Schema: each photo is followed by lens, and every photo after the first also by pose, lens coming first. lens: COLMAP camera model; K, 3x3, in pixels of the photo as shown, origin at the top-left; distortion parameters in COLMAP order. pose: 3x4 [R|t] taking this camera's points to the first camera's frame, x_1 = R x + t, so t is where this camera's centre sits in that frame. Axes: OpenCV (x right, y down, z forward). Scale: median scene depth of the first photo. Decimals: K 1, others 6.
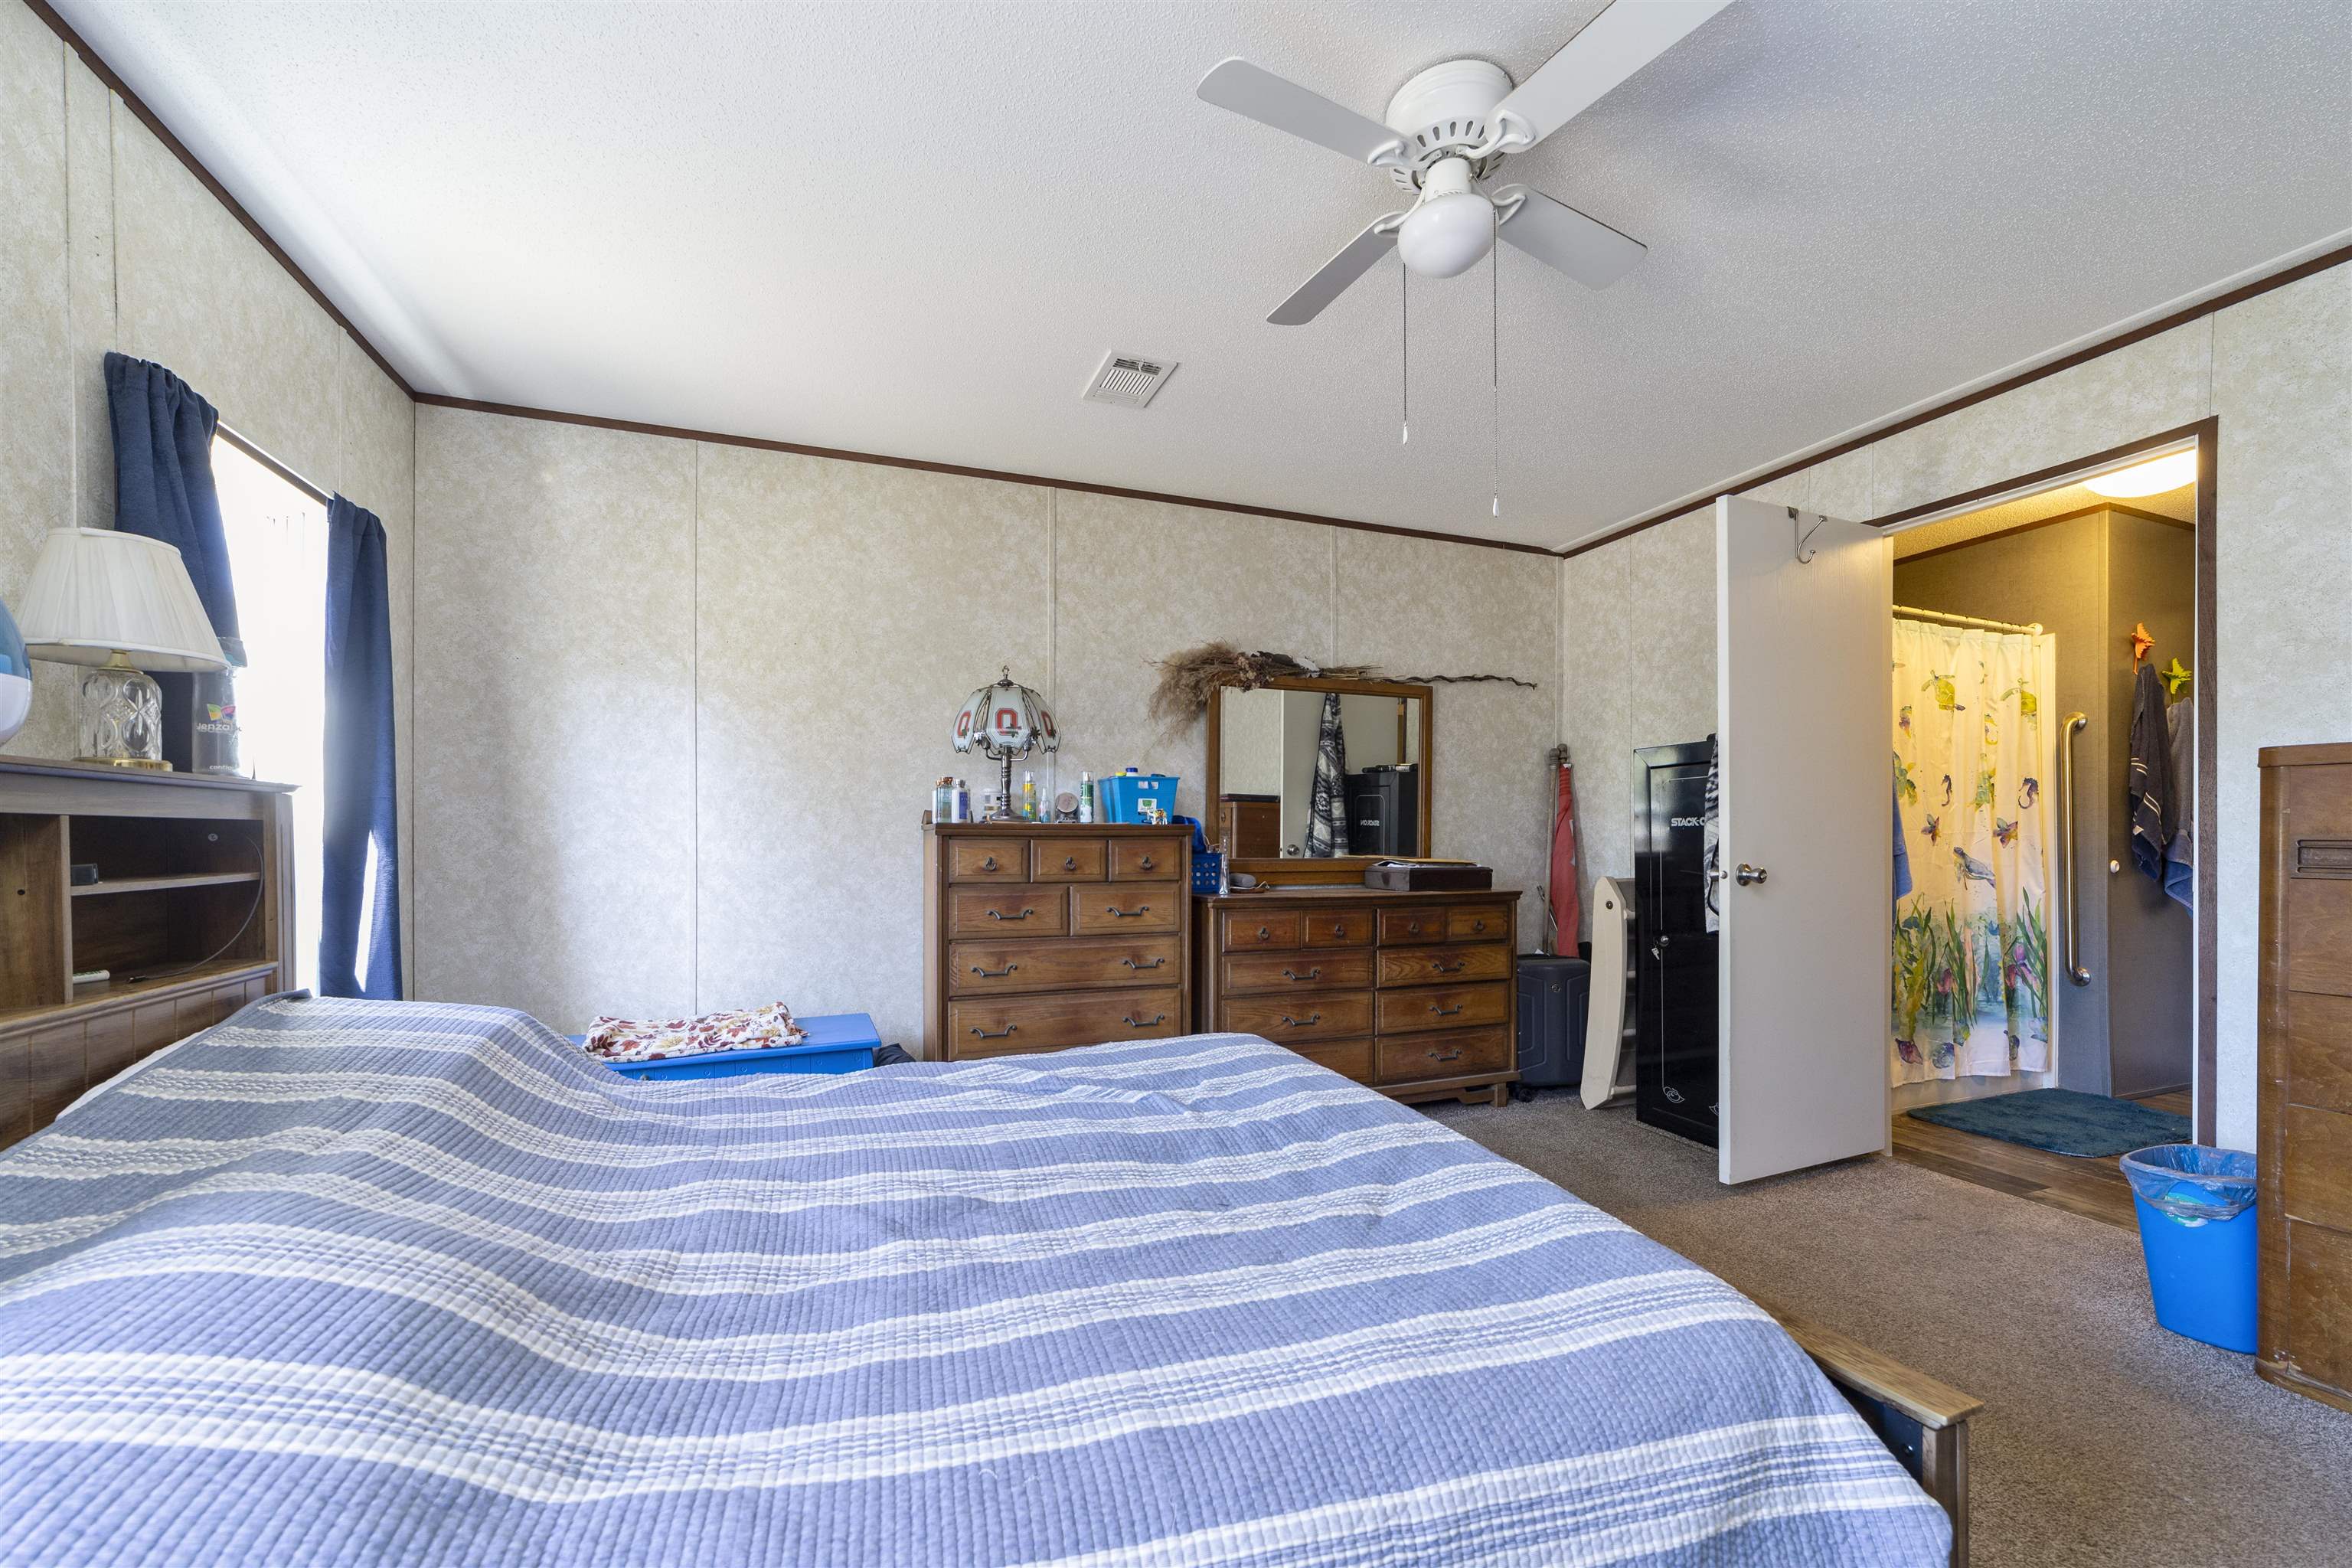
lens RADIAL K [[937.4, 0, 1175.0], [0, 937.4, 826.1], [0, 0, 1]] dist [0.000381, 0.000031]
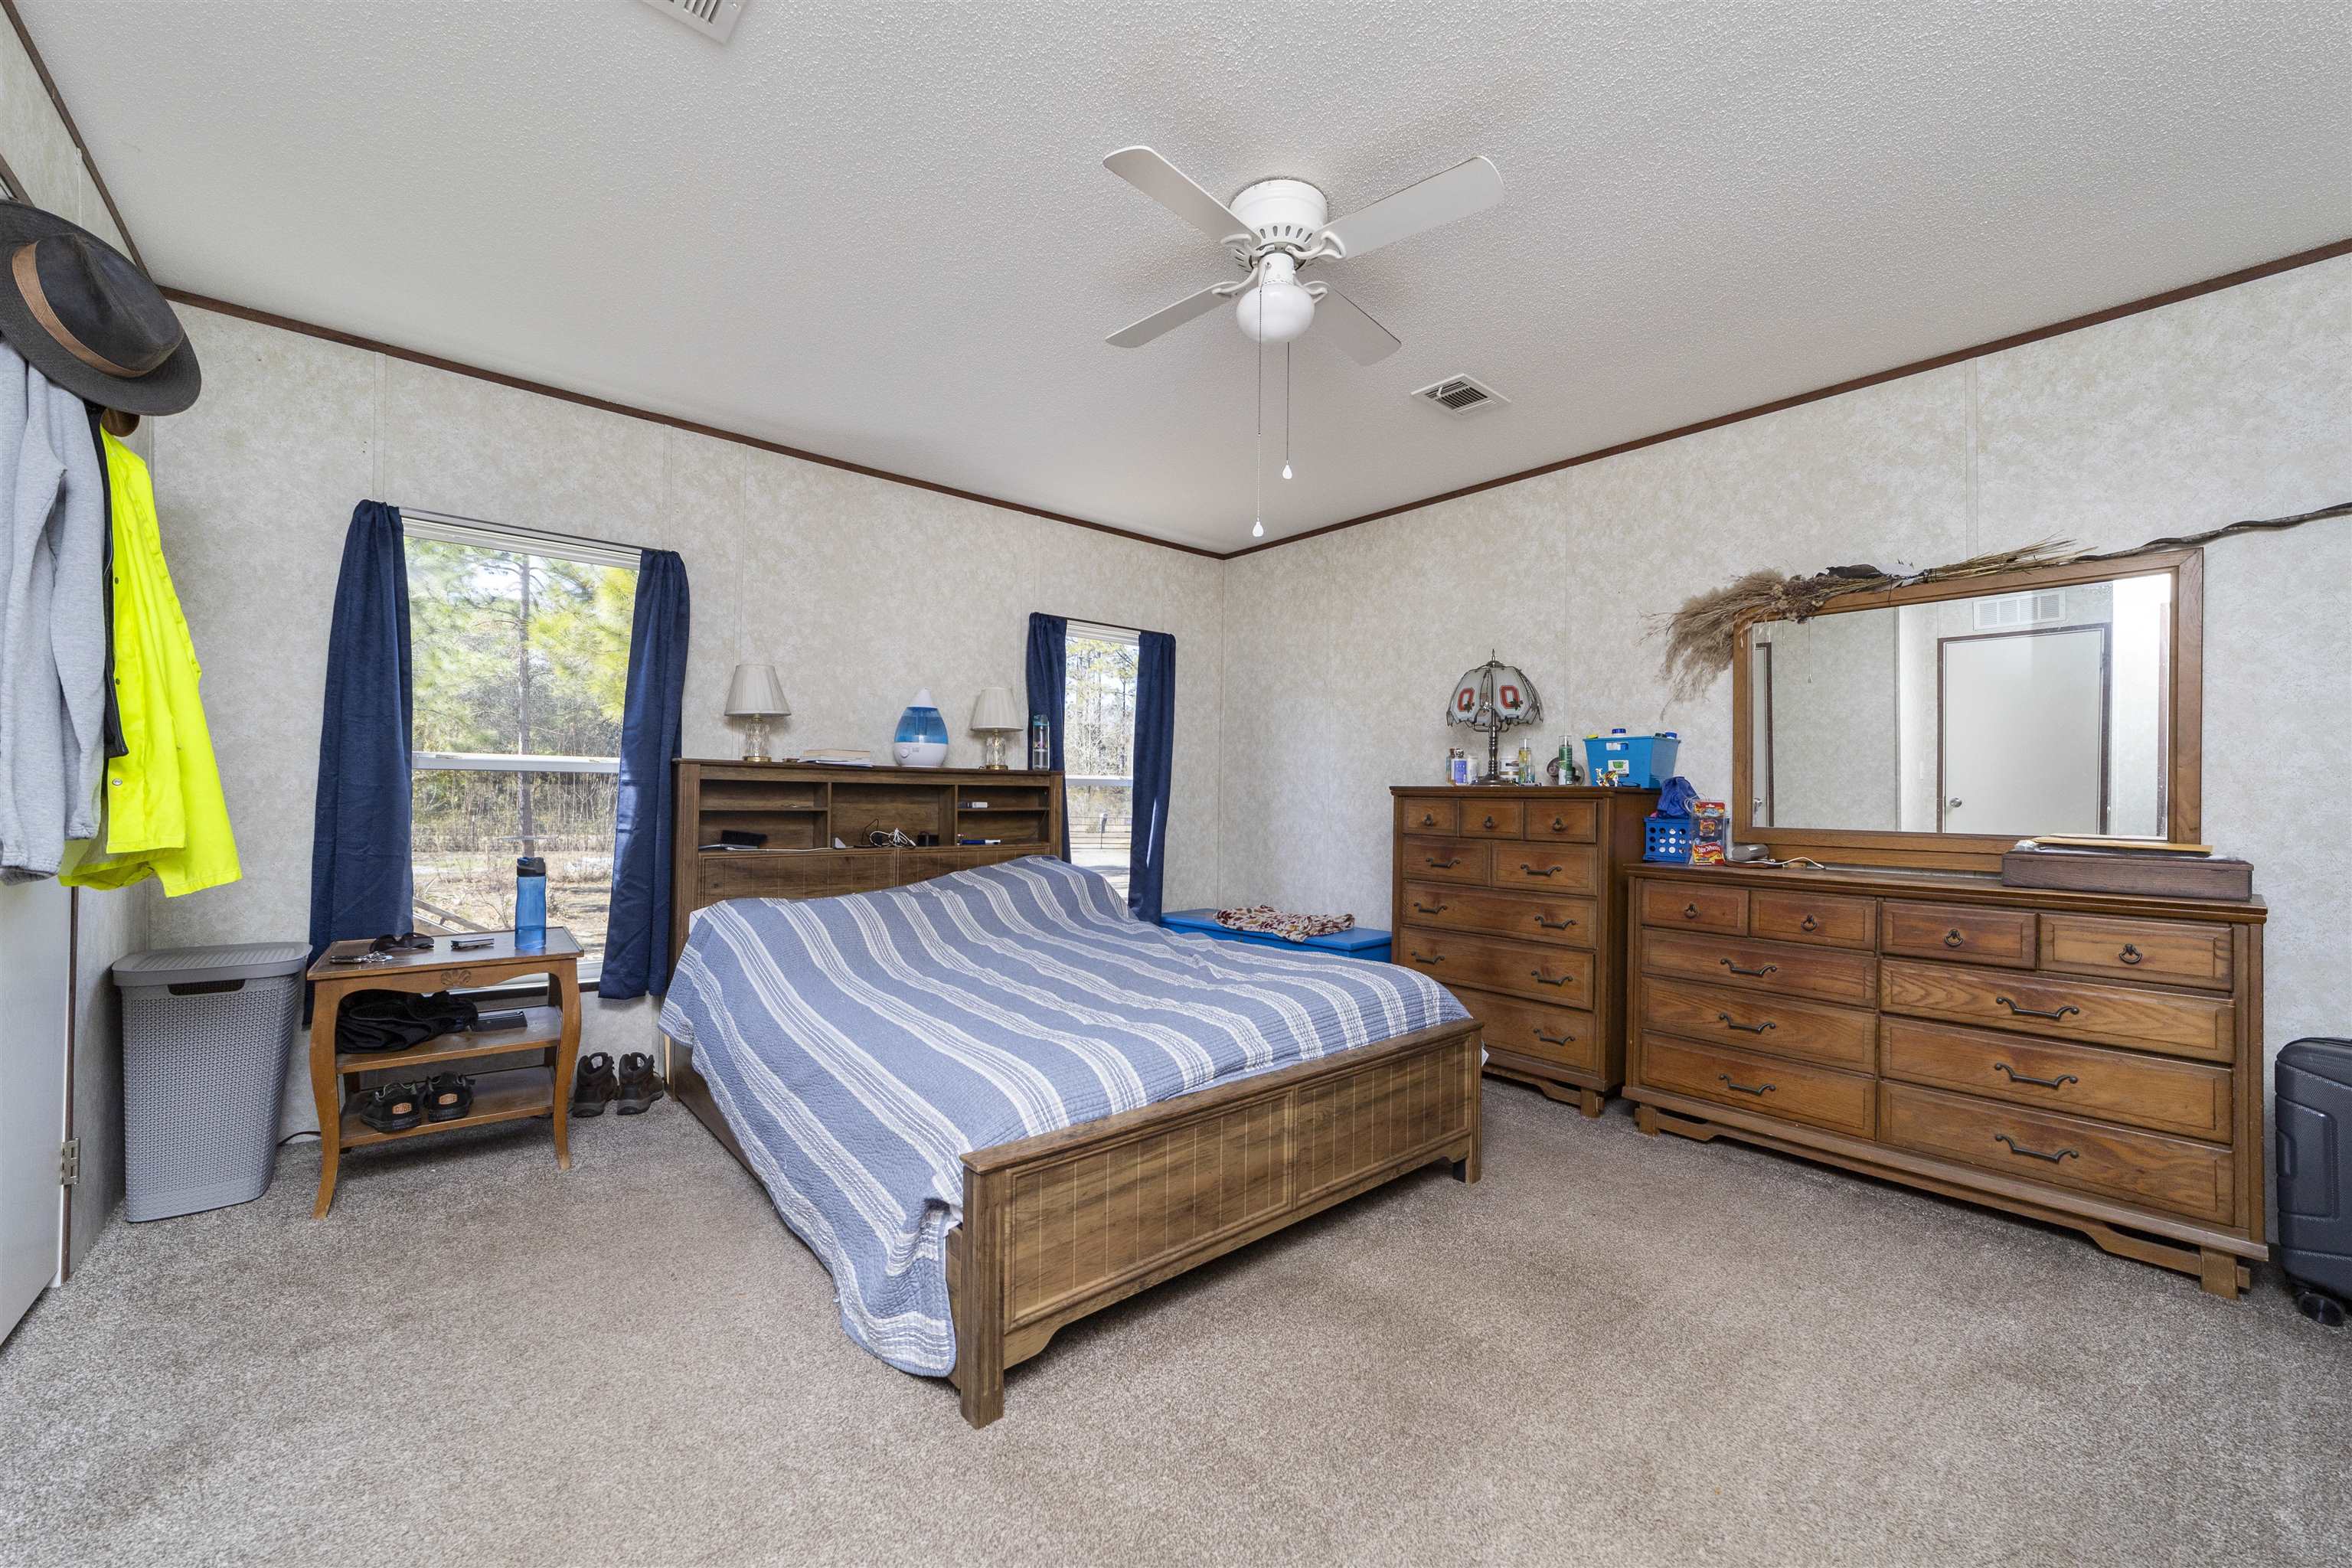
lens RADIAL K [[909.2, 0, 1173.6], [0, 909.2, 774.9], [0, 0, 1]] dist [-0.000815, 0.000004]
pose [[0.339980, -0.020849, -0.940202, 0.732175], [-0.008632, 0.999643, -0.025289, 0.014494], [0.940393, 0.016713, 0.339678, 0.263762]]
